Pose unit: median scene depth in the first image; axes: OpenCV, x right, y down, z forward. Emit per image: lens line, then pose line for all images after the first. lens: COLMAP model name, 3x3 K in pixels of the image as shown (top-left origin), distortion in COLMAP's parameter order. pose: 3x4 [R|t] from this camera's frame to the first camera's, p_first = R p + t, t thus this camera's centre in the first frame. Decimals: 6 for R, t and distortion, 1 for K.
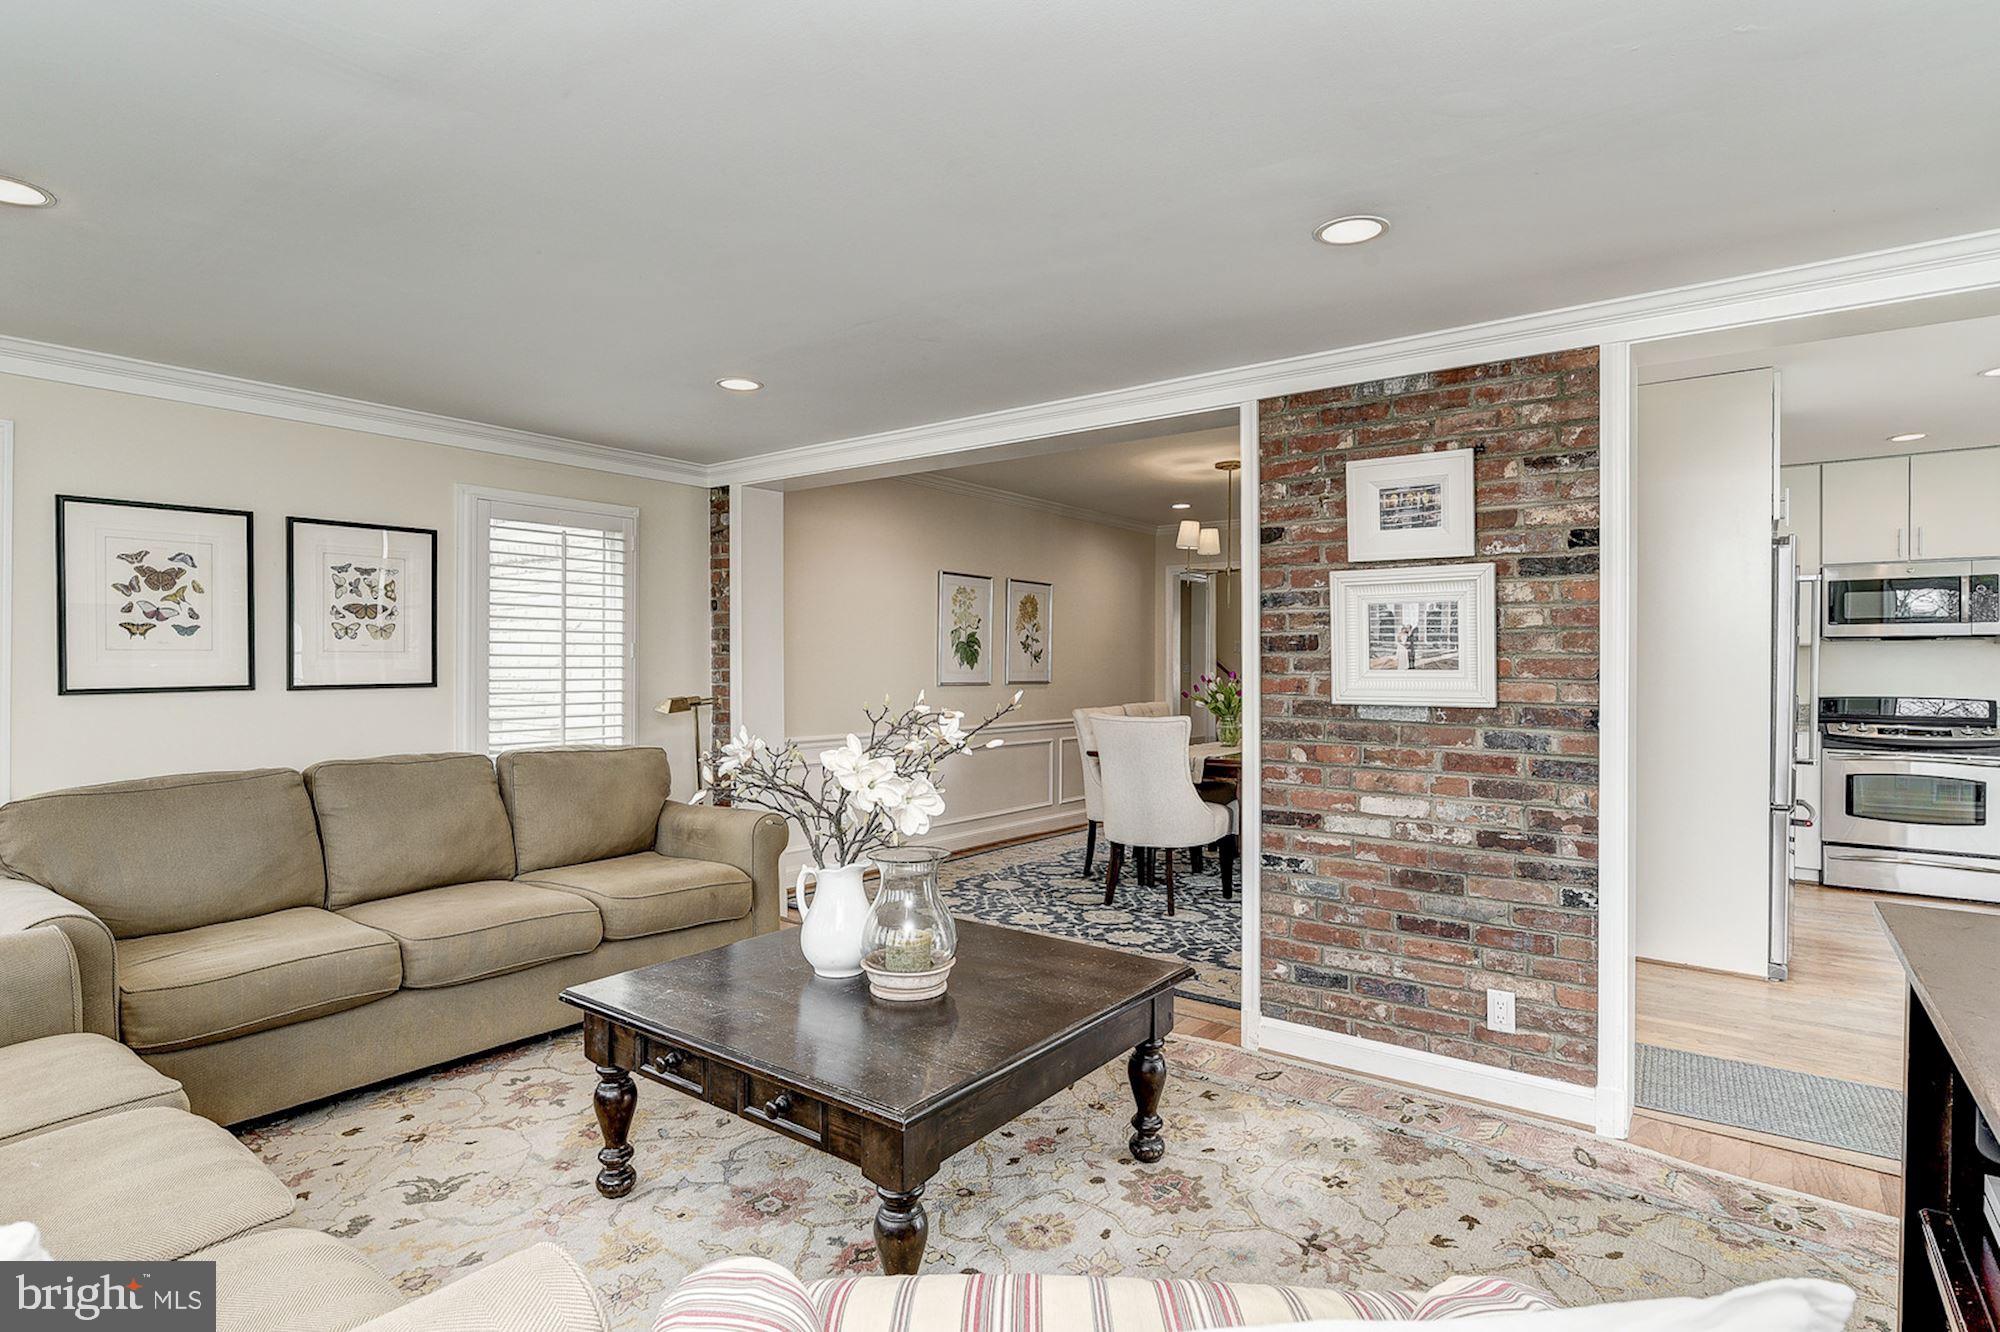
lens RADIAL K [[1002.0, 0, 998.0], [0, 1002.0, 666.4], [0, 0, 1]] dist [-0.009956, 0.004512]
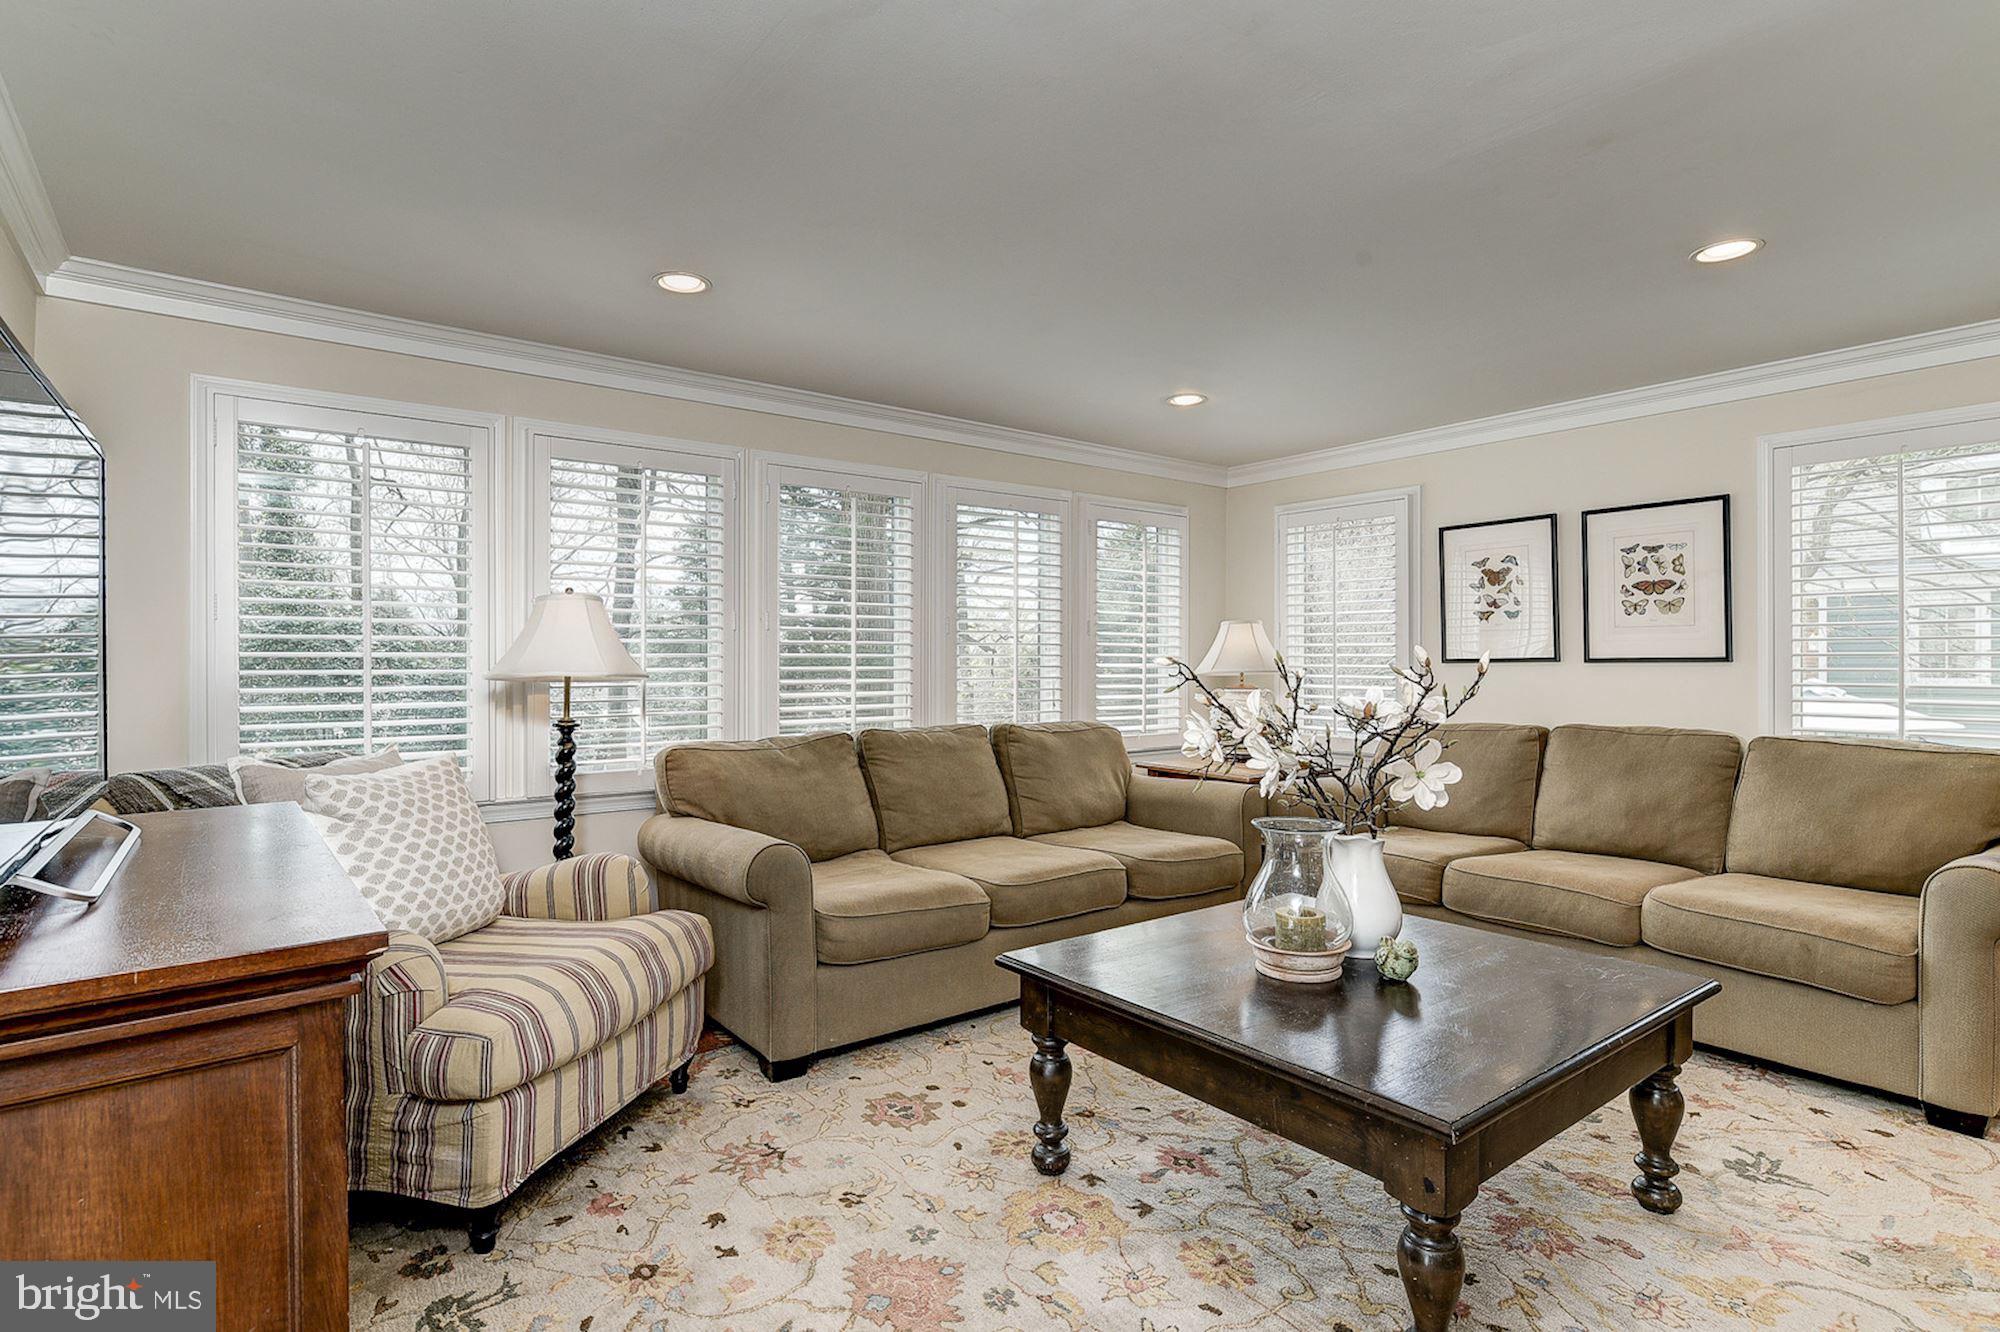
lens RADIAL K [[1002.0, 0, 996.1], [0, 1002.0, 664.6], [0, 0, 1]] dist [-0.009956, 0.004512]
pose [[-0.254263, -0.000338, -0.967135, 0.571466], [-0.004783, 0.999988, 0.000908, 0.028739], [0.967123, 0.004857, -0.254261, 0.635989]]
